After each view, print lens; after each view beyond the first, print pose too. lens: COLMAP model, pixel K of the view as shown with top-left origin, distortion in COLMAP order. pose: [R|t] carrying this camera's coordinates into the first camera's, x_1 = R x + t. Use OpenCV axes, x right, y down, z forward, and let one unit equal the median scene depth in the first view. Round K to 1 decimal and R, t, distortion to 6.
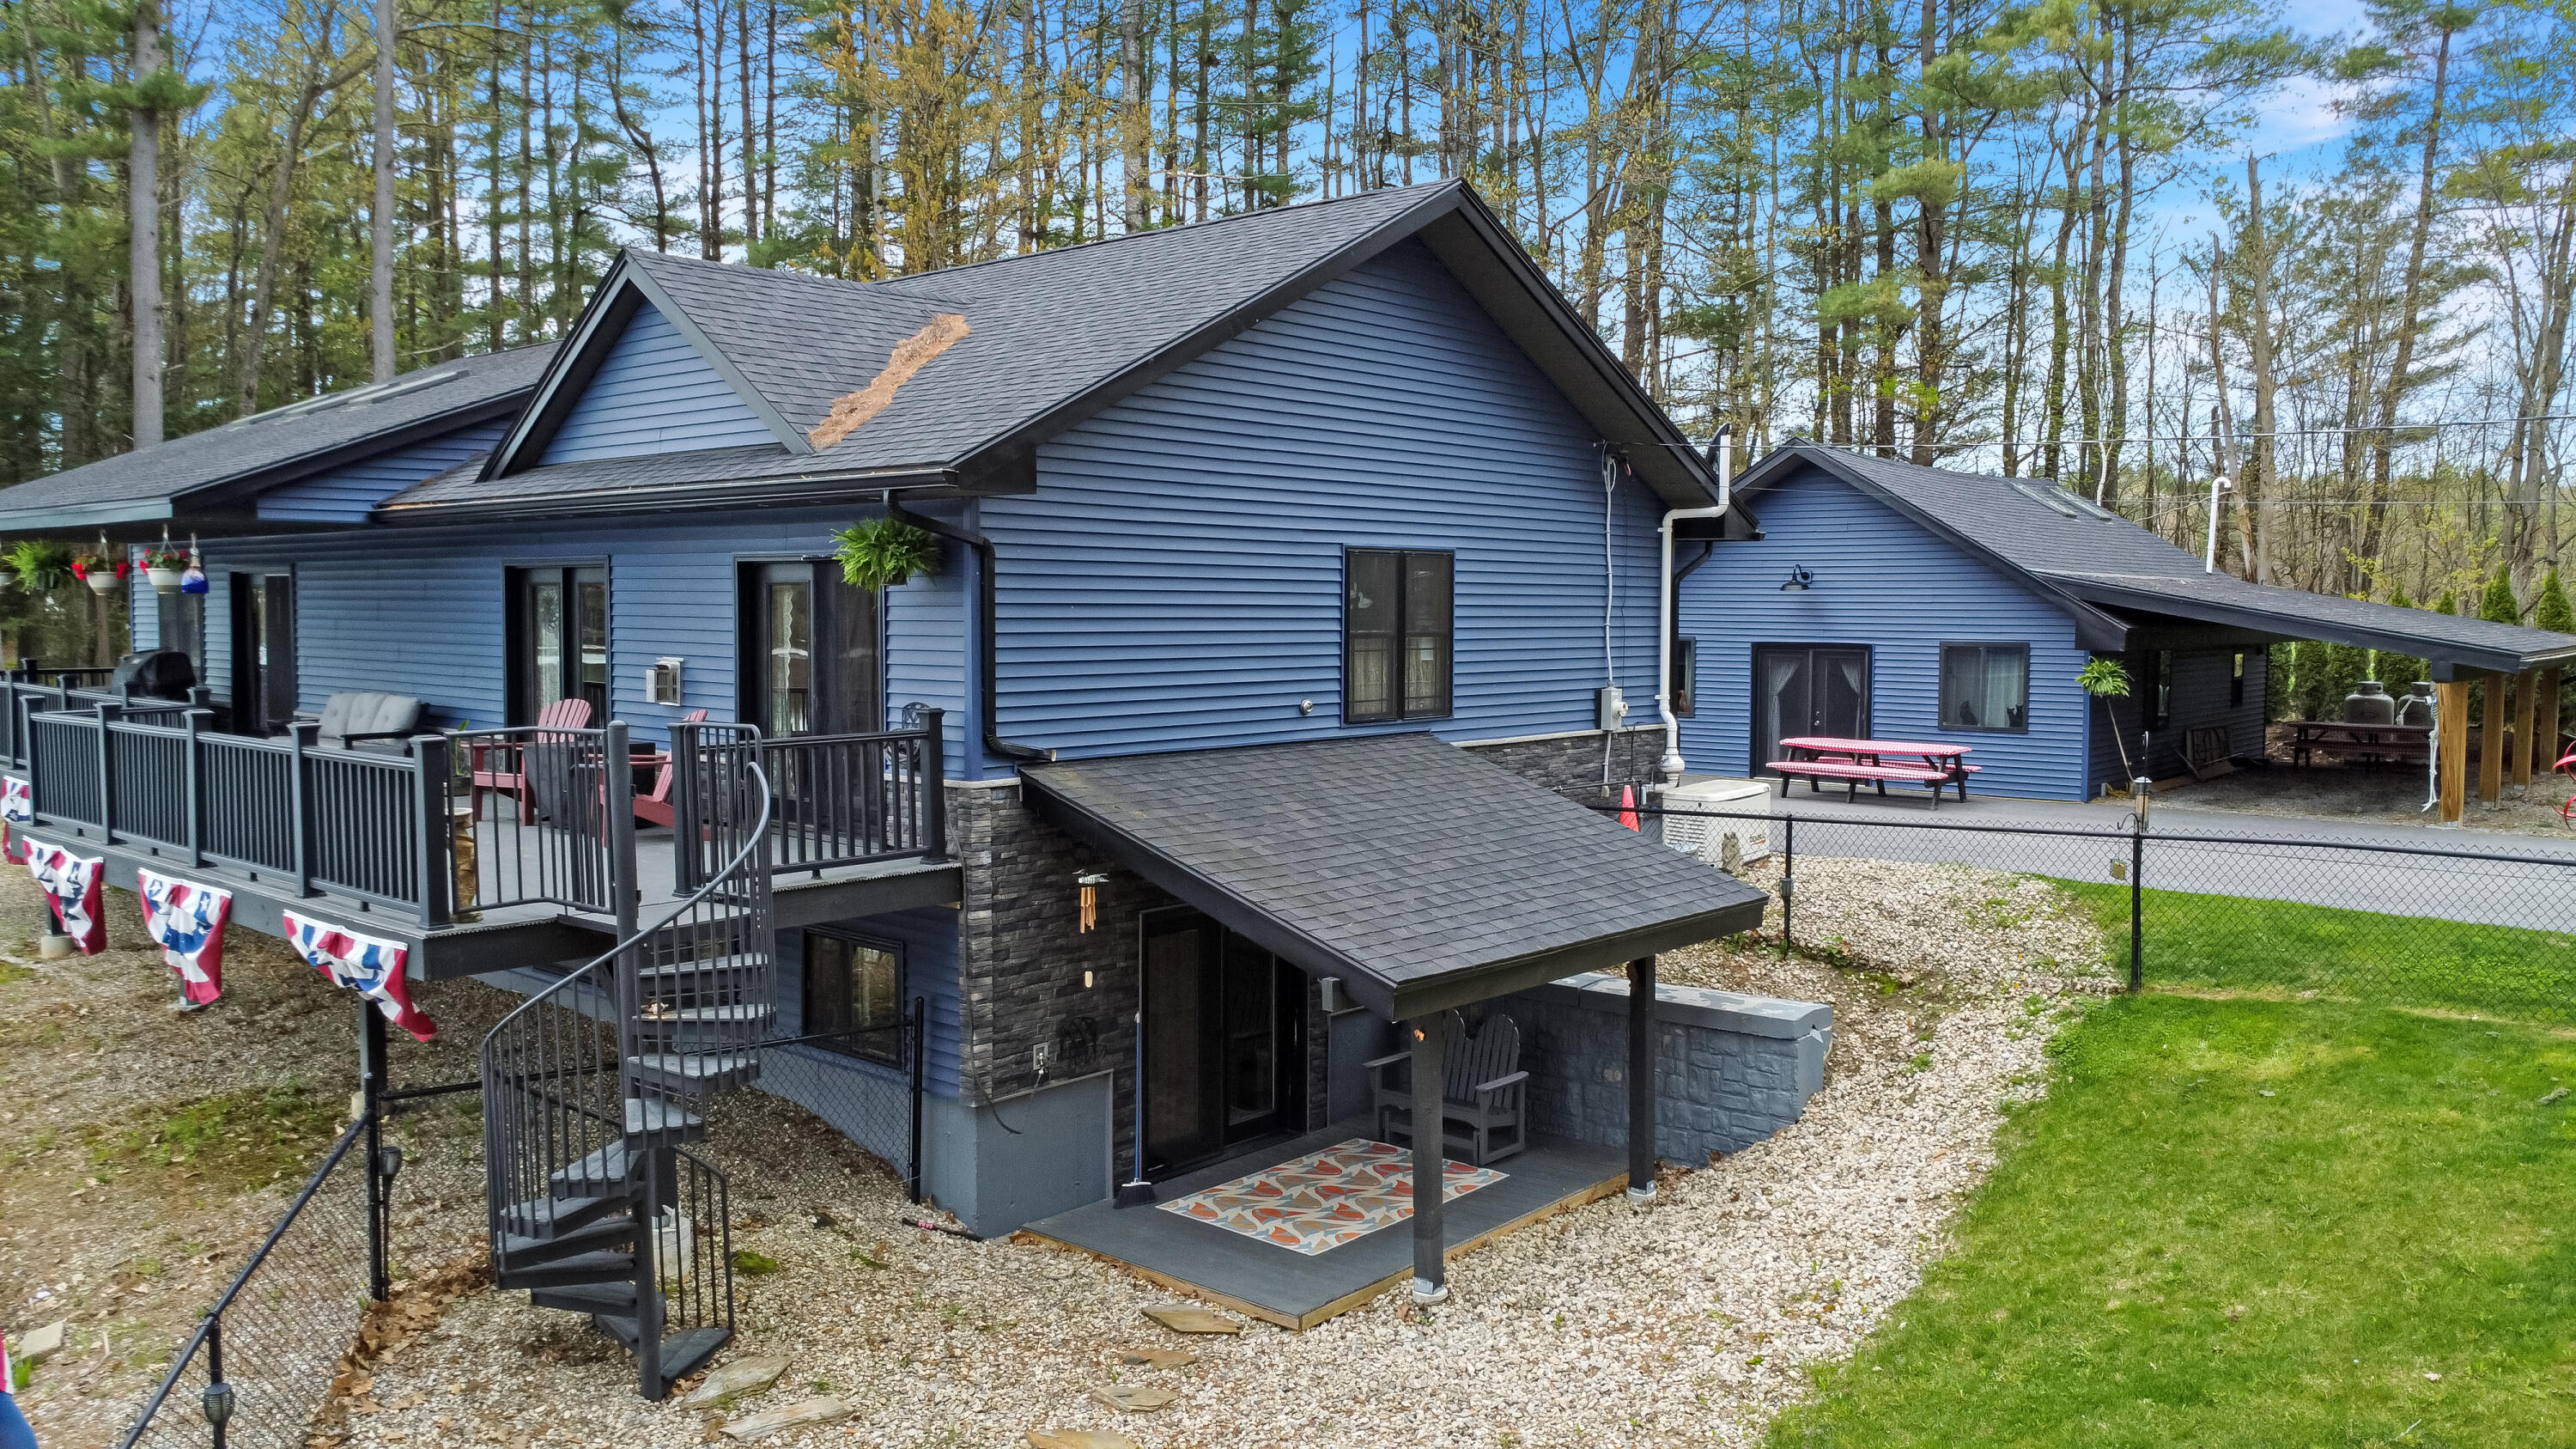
lens RADIAL K [[1866.8, 0, 1288.0], [0, 1866.8, 724.5], [0, 0, 1]] dist [-0.003083, -0.000950]
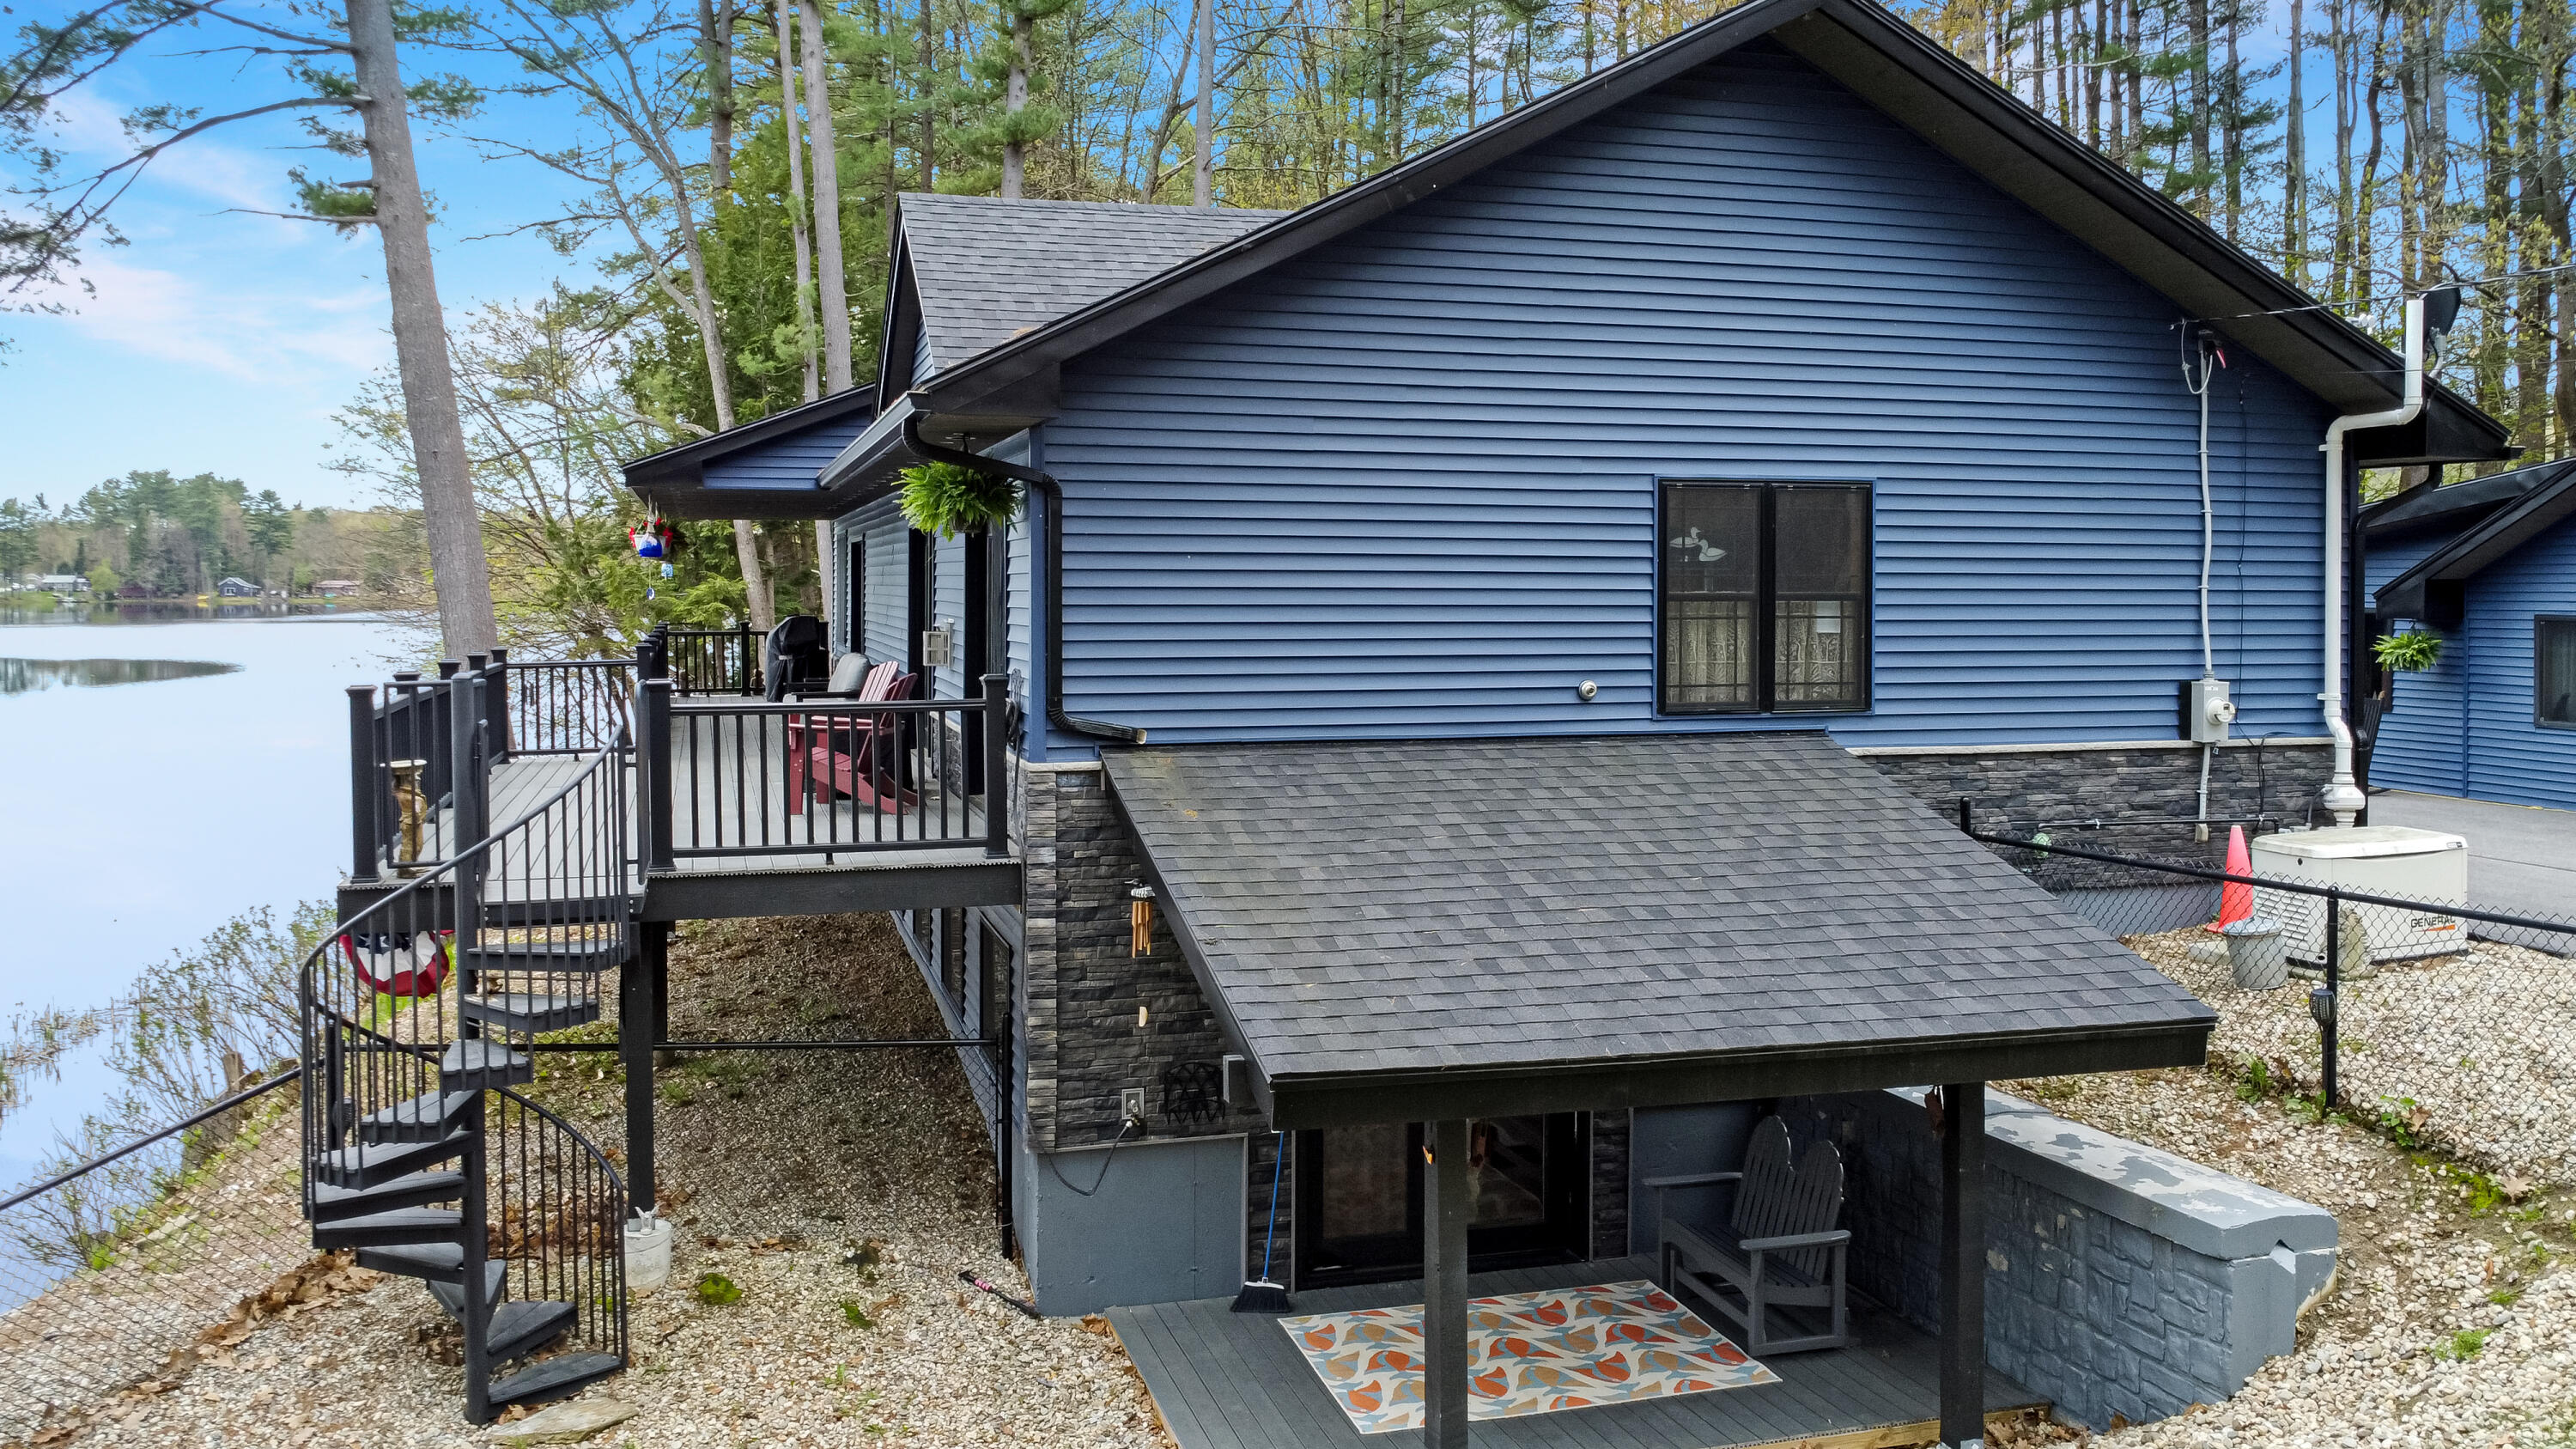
lens RADIAL K [[1900.4, 0, 1284.6], [0, 1900.4, 606.5], [0, 0, 1]] dist [-0.012289, -0.003695]
pose [[0.833398, 0.004712, -0.552653, 0.347915], [-0.034844, 0.998422, -0.044032, -0.005351], [0.551573, 0.055952, 0.832248, 0.301600]]
